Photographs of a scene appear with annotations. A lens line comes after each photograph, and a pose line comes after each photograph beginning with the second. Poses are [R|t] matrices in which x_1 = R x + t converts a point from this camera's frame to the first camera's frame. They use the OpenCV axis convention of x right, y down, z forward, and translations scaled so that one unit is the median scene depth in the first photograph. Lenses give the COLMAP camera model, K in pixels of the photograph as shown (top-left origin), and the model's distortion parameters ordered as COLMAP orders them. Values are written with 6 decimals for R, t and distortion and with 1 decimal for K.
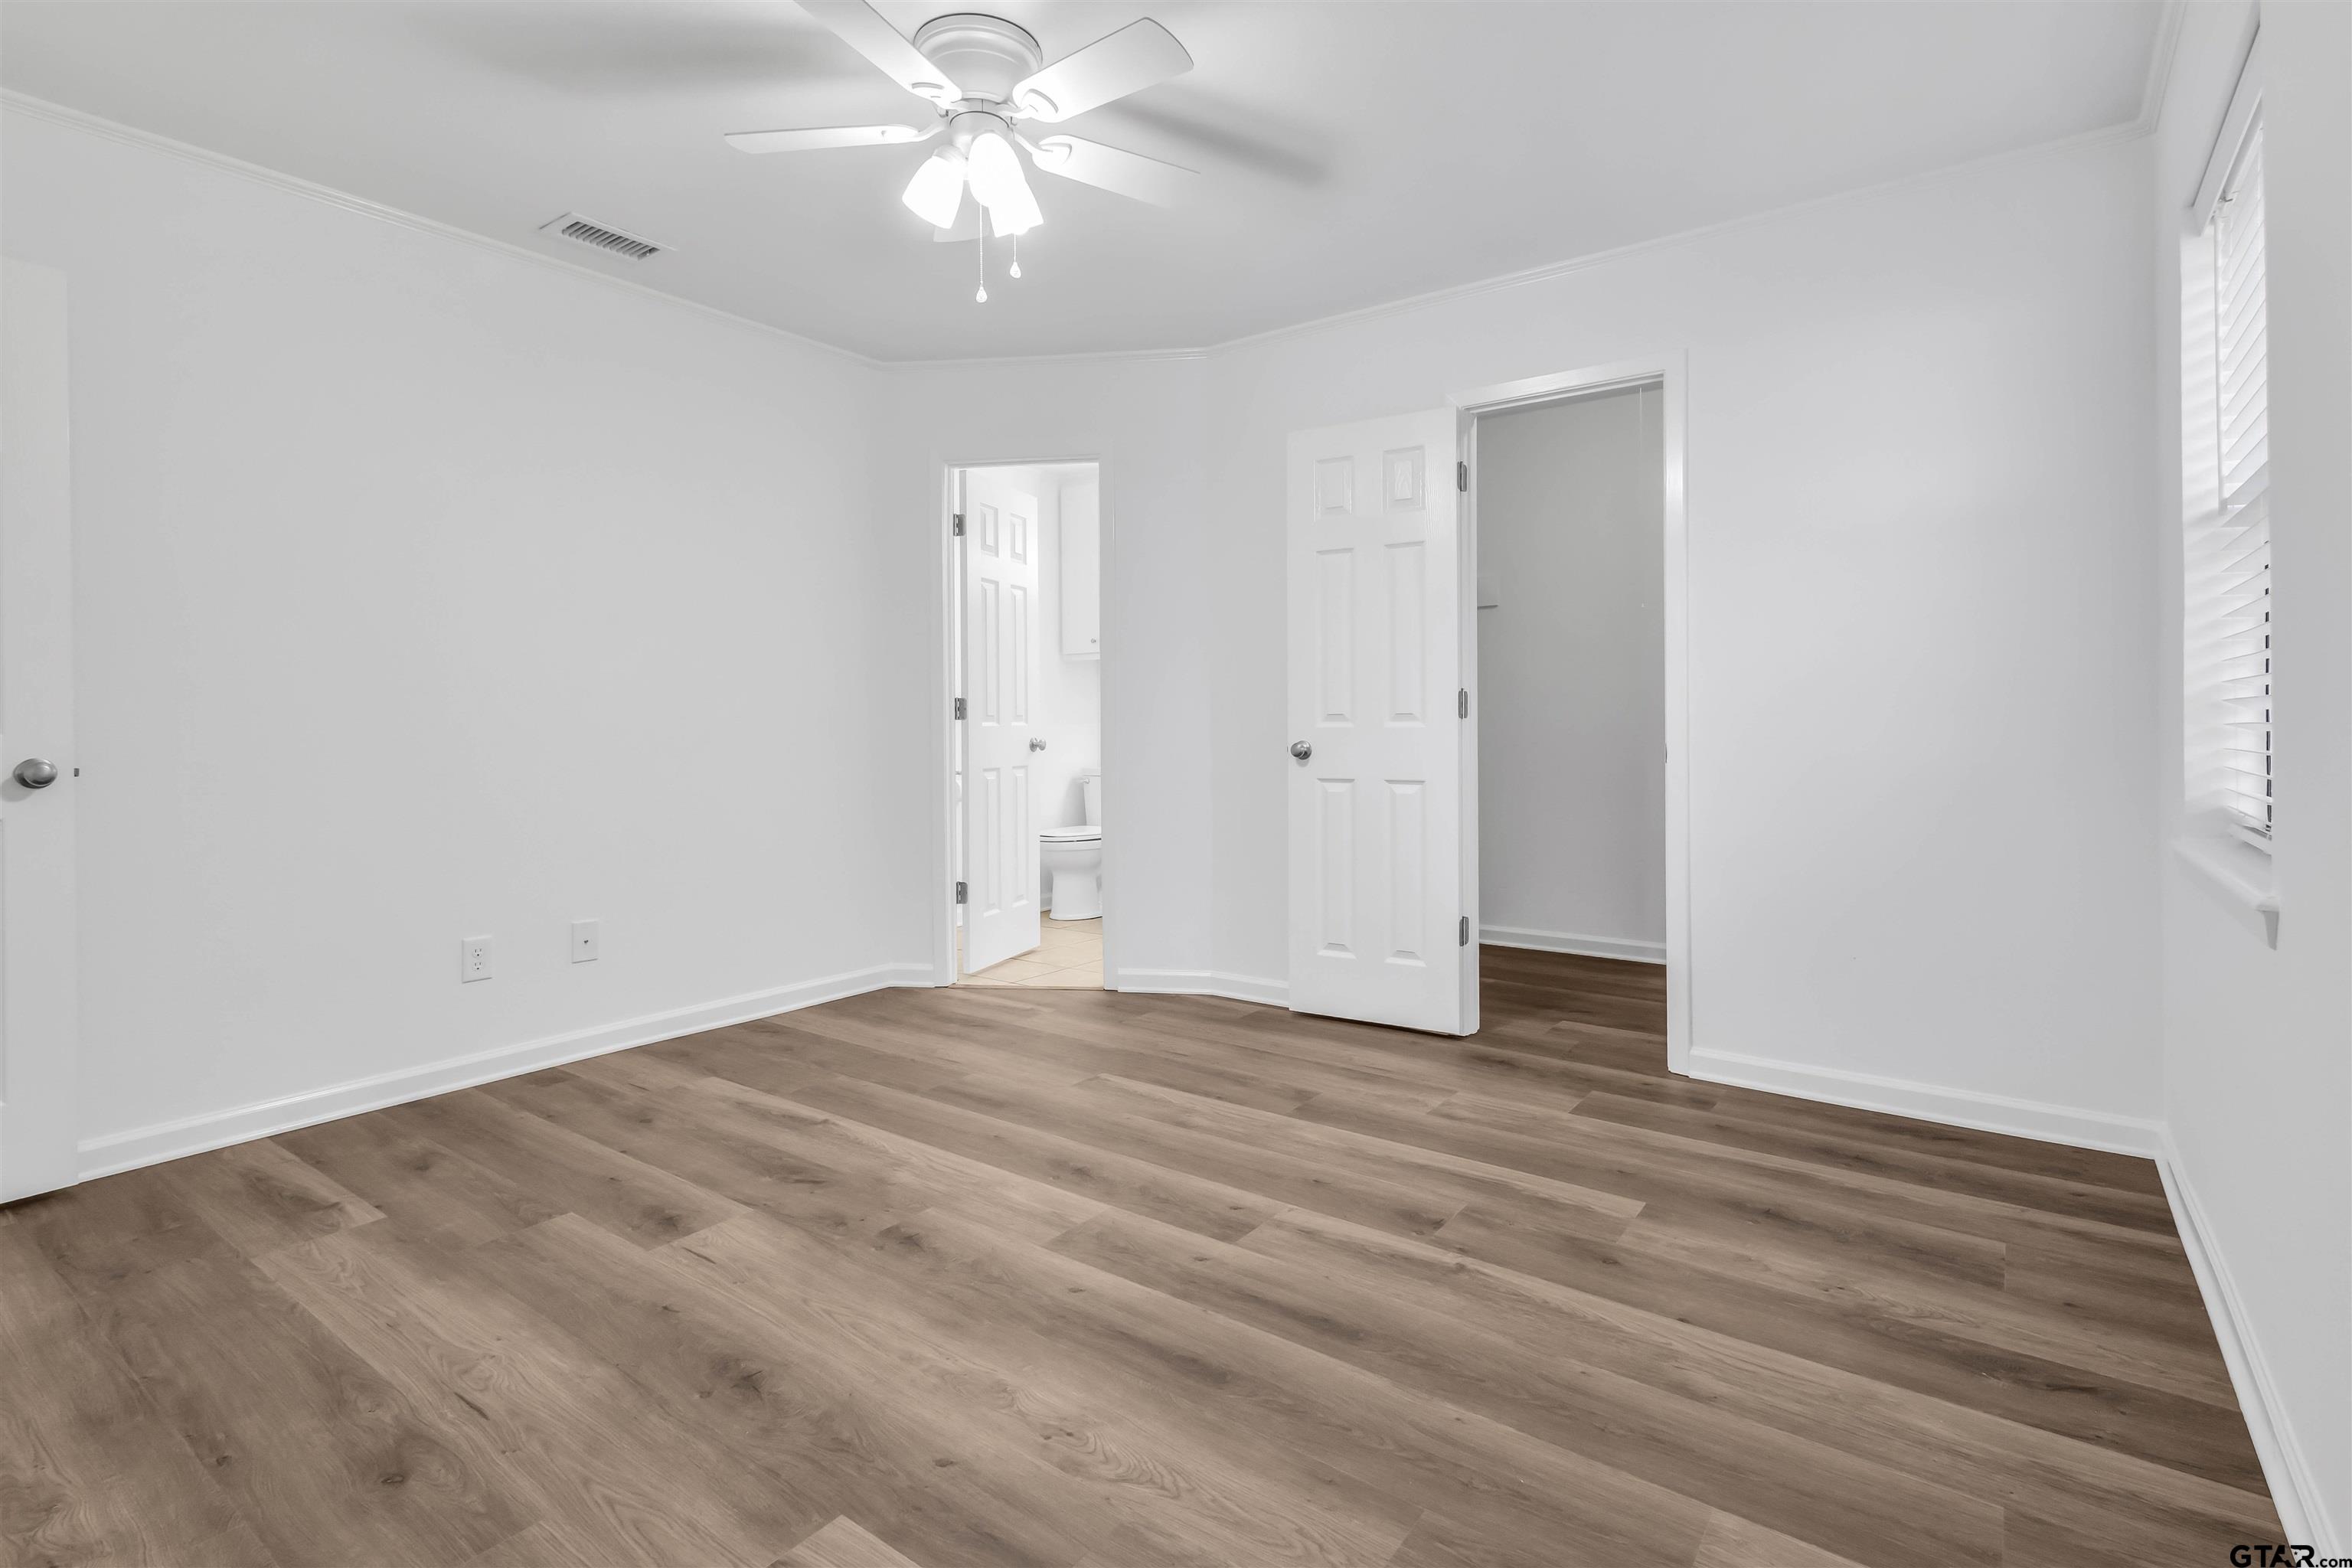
lens RADIAL K [[1128.2, 0, 1172.1], [0, 1128.2, 726.3], [0, 0, 1]] dist [0.007933, 0.000235]
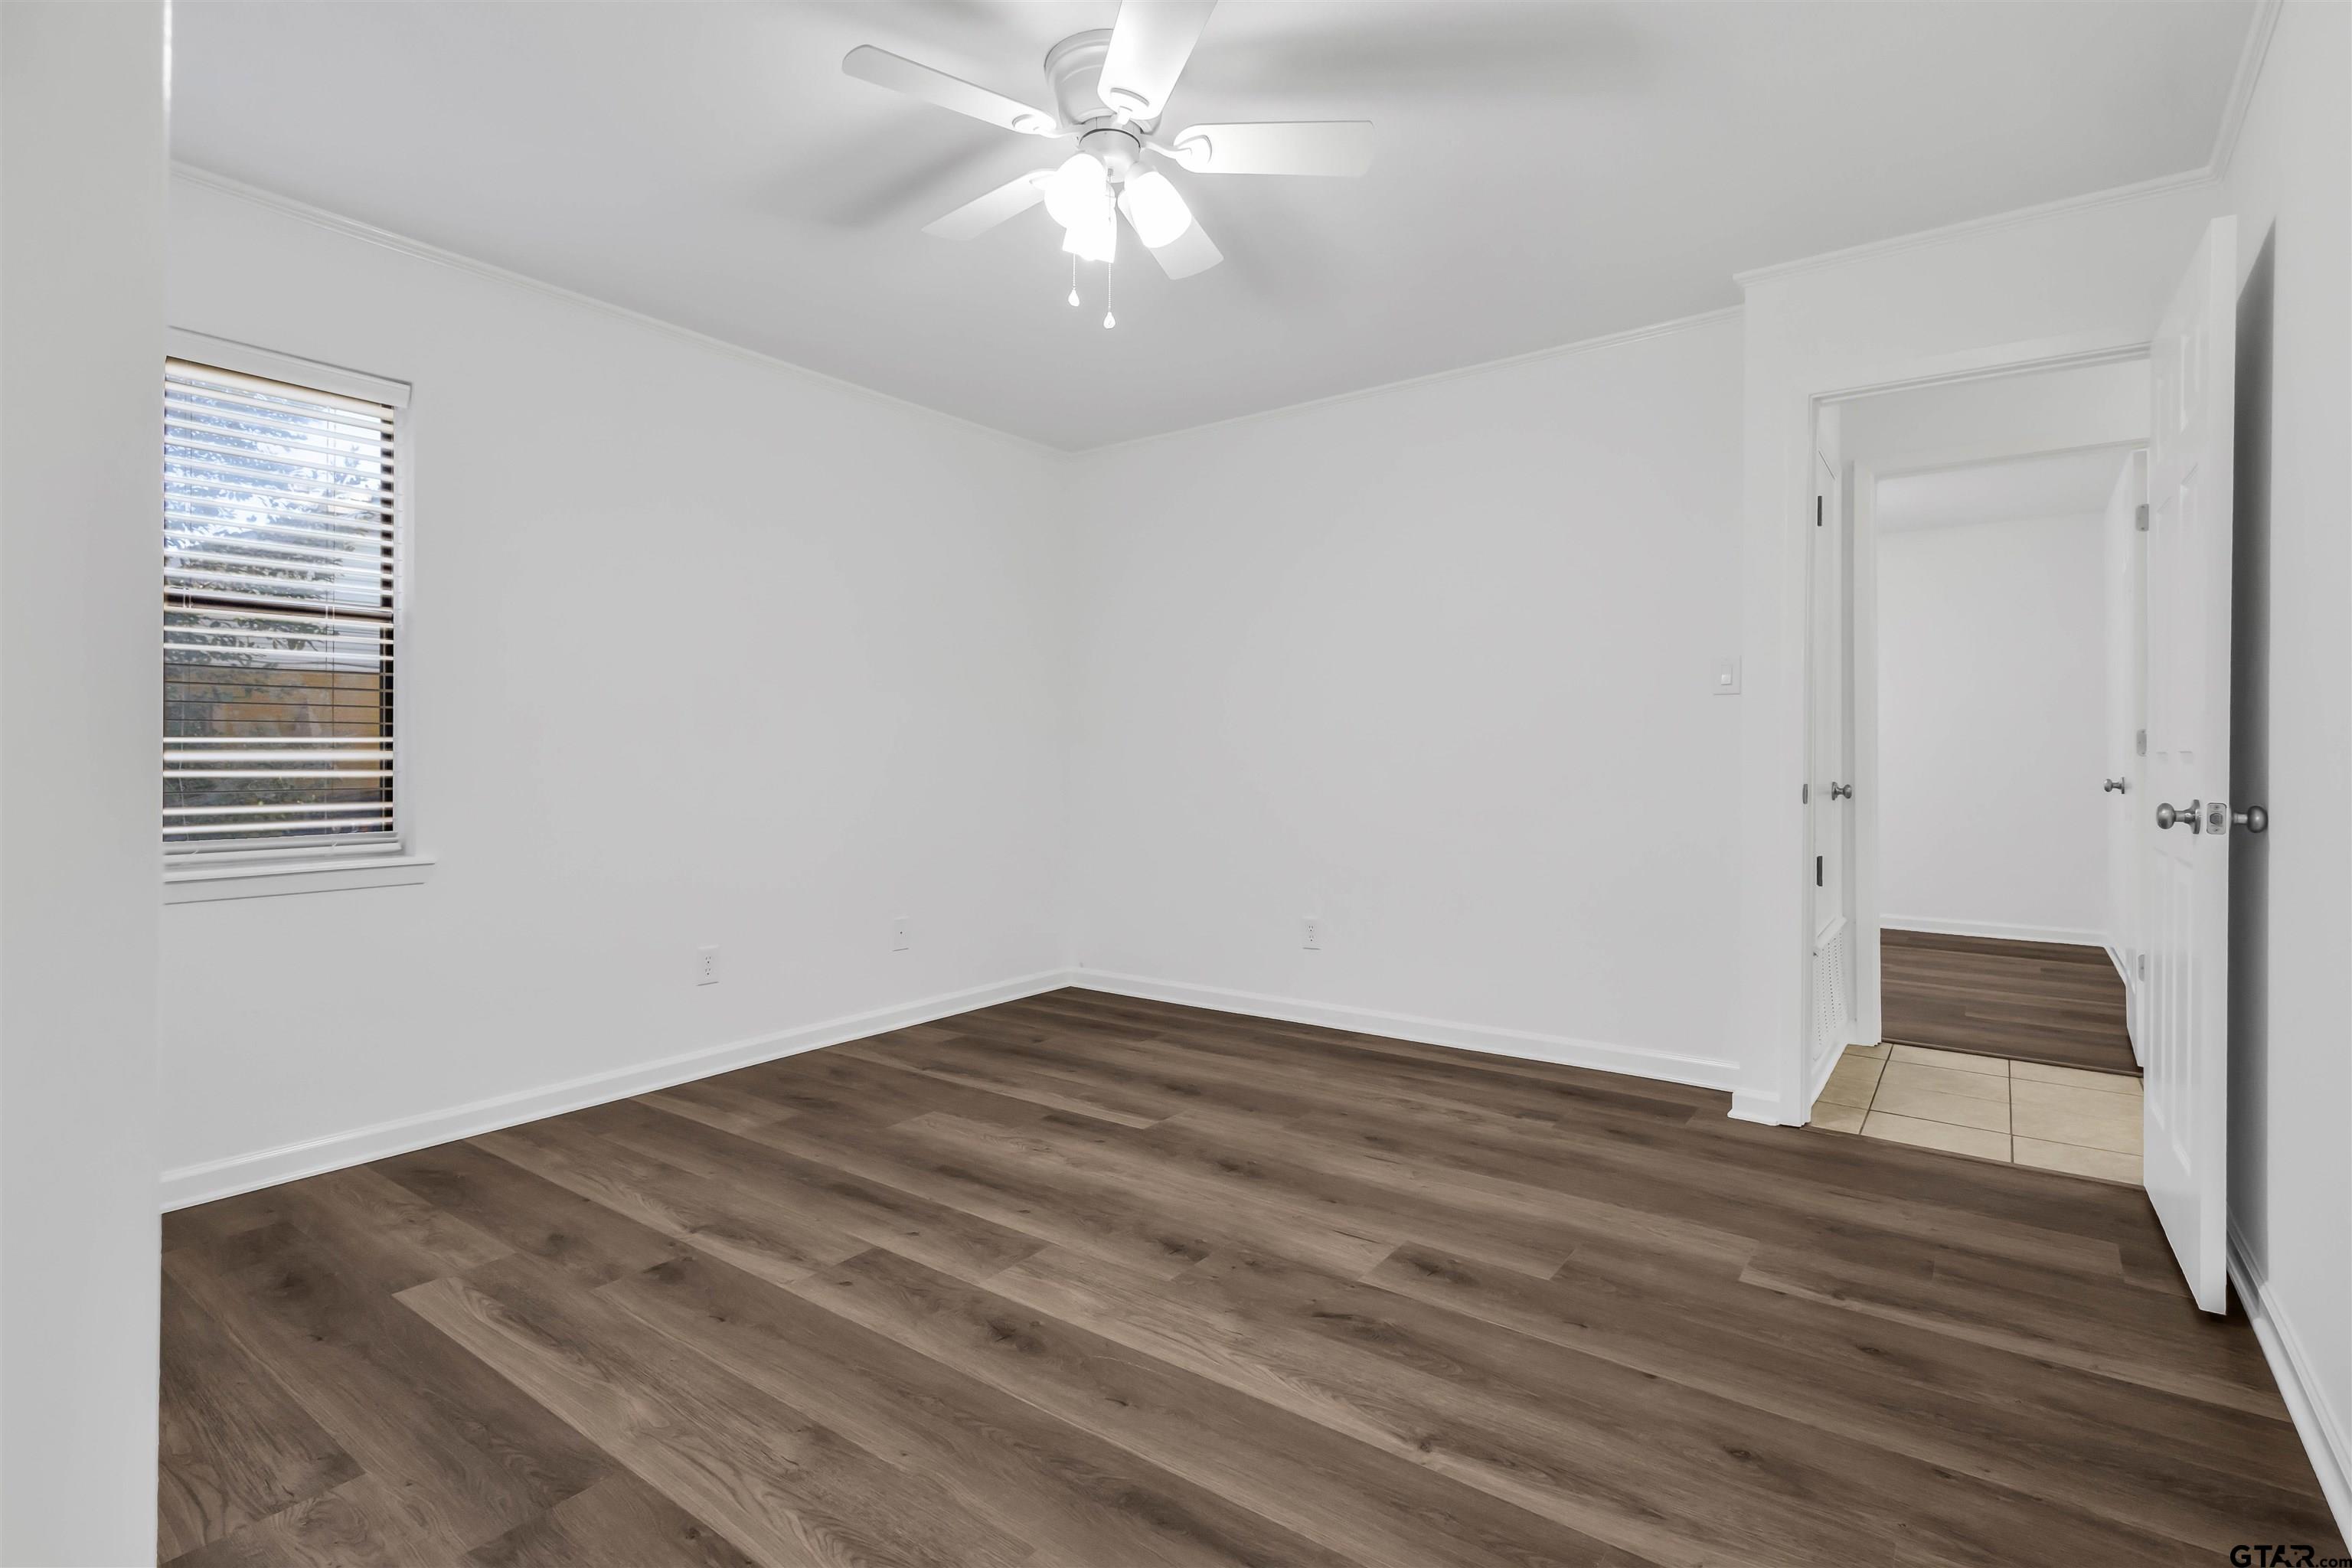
lens RADIAL K [[1102.3, 0, 1178.8], [0, 1102.3, 799.6], [0, 0, 1]] dist [0.007840, 0.000270]
pose [[-0.999971, 0.005855, -0.004907, -0.223100], [0.005658, 0.999212, 0.039297, -0.010573], [0.005134, 0.039268, -0.999216, 1.943347]]
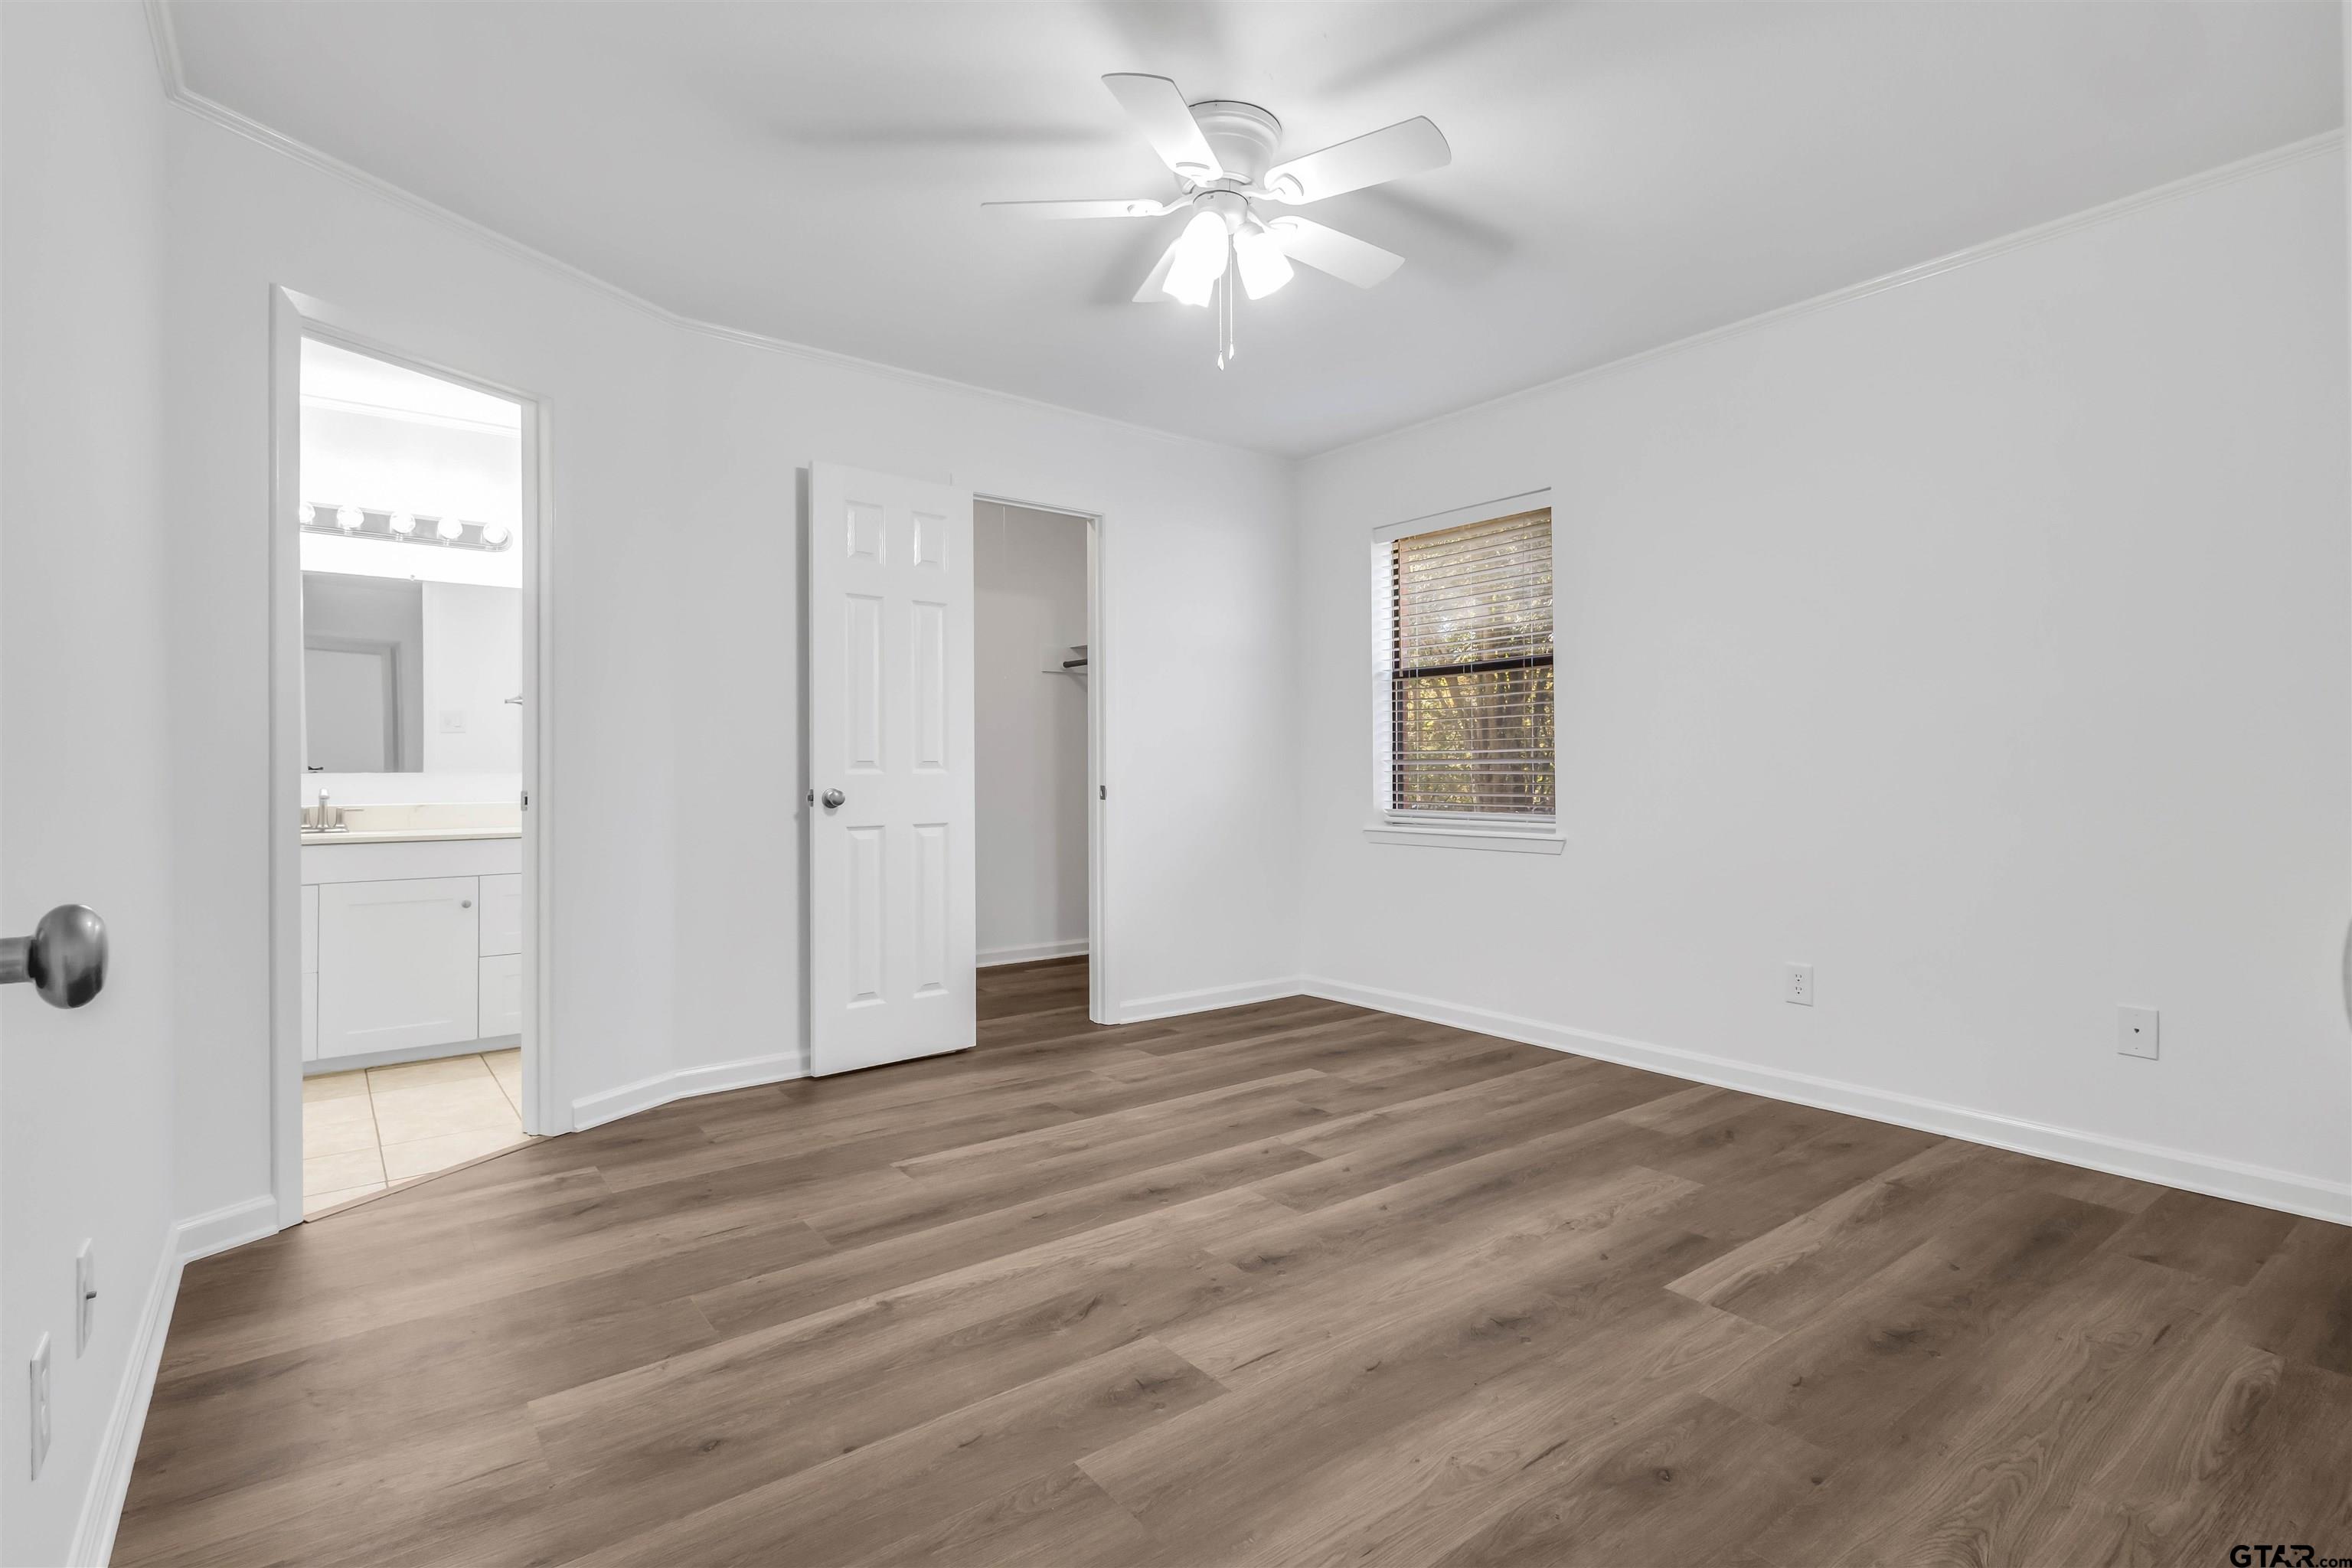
lens RADIAL K [[1133.9, 0, 1192.3], [0, 1133.9, 763.4], [0, 0, 1]] dist [0.010003, 0.000130]
pose [[0.264712, 0.009073, 0.964285, -1.215658], [0.005268, 0.999927, -0.010855, 0.006153], [-0.964313, 0.007953, 0.264645, 0.754834]]
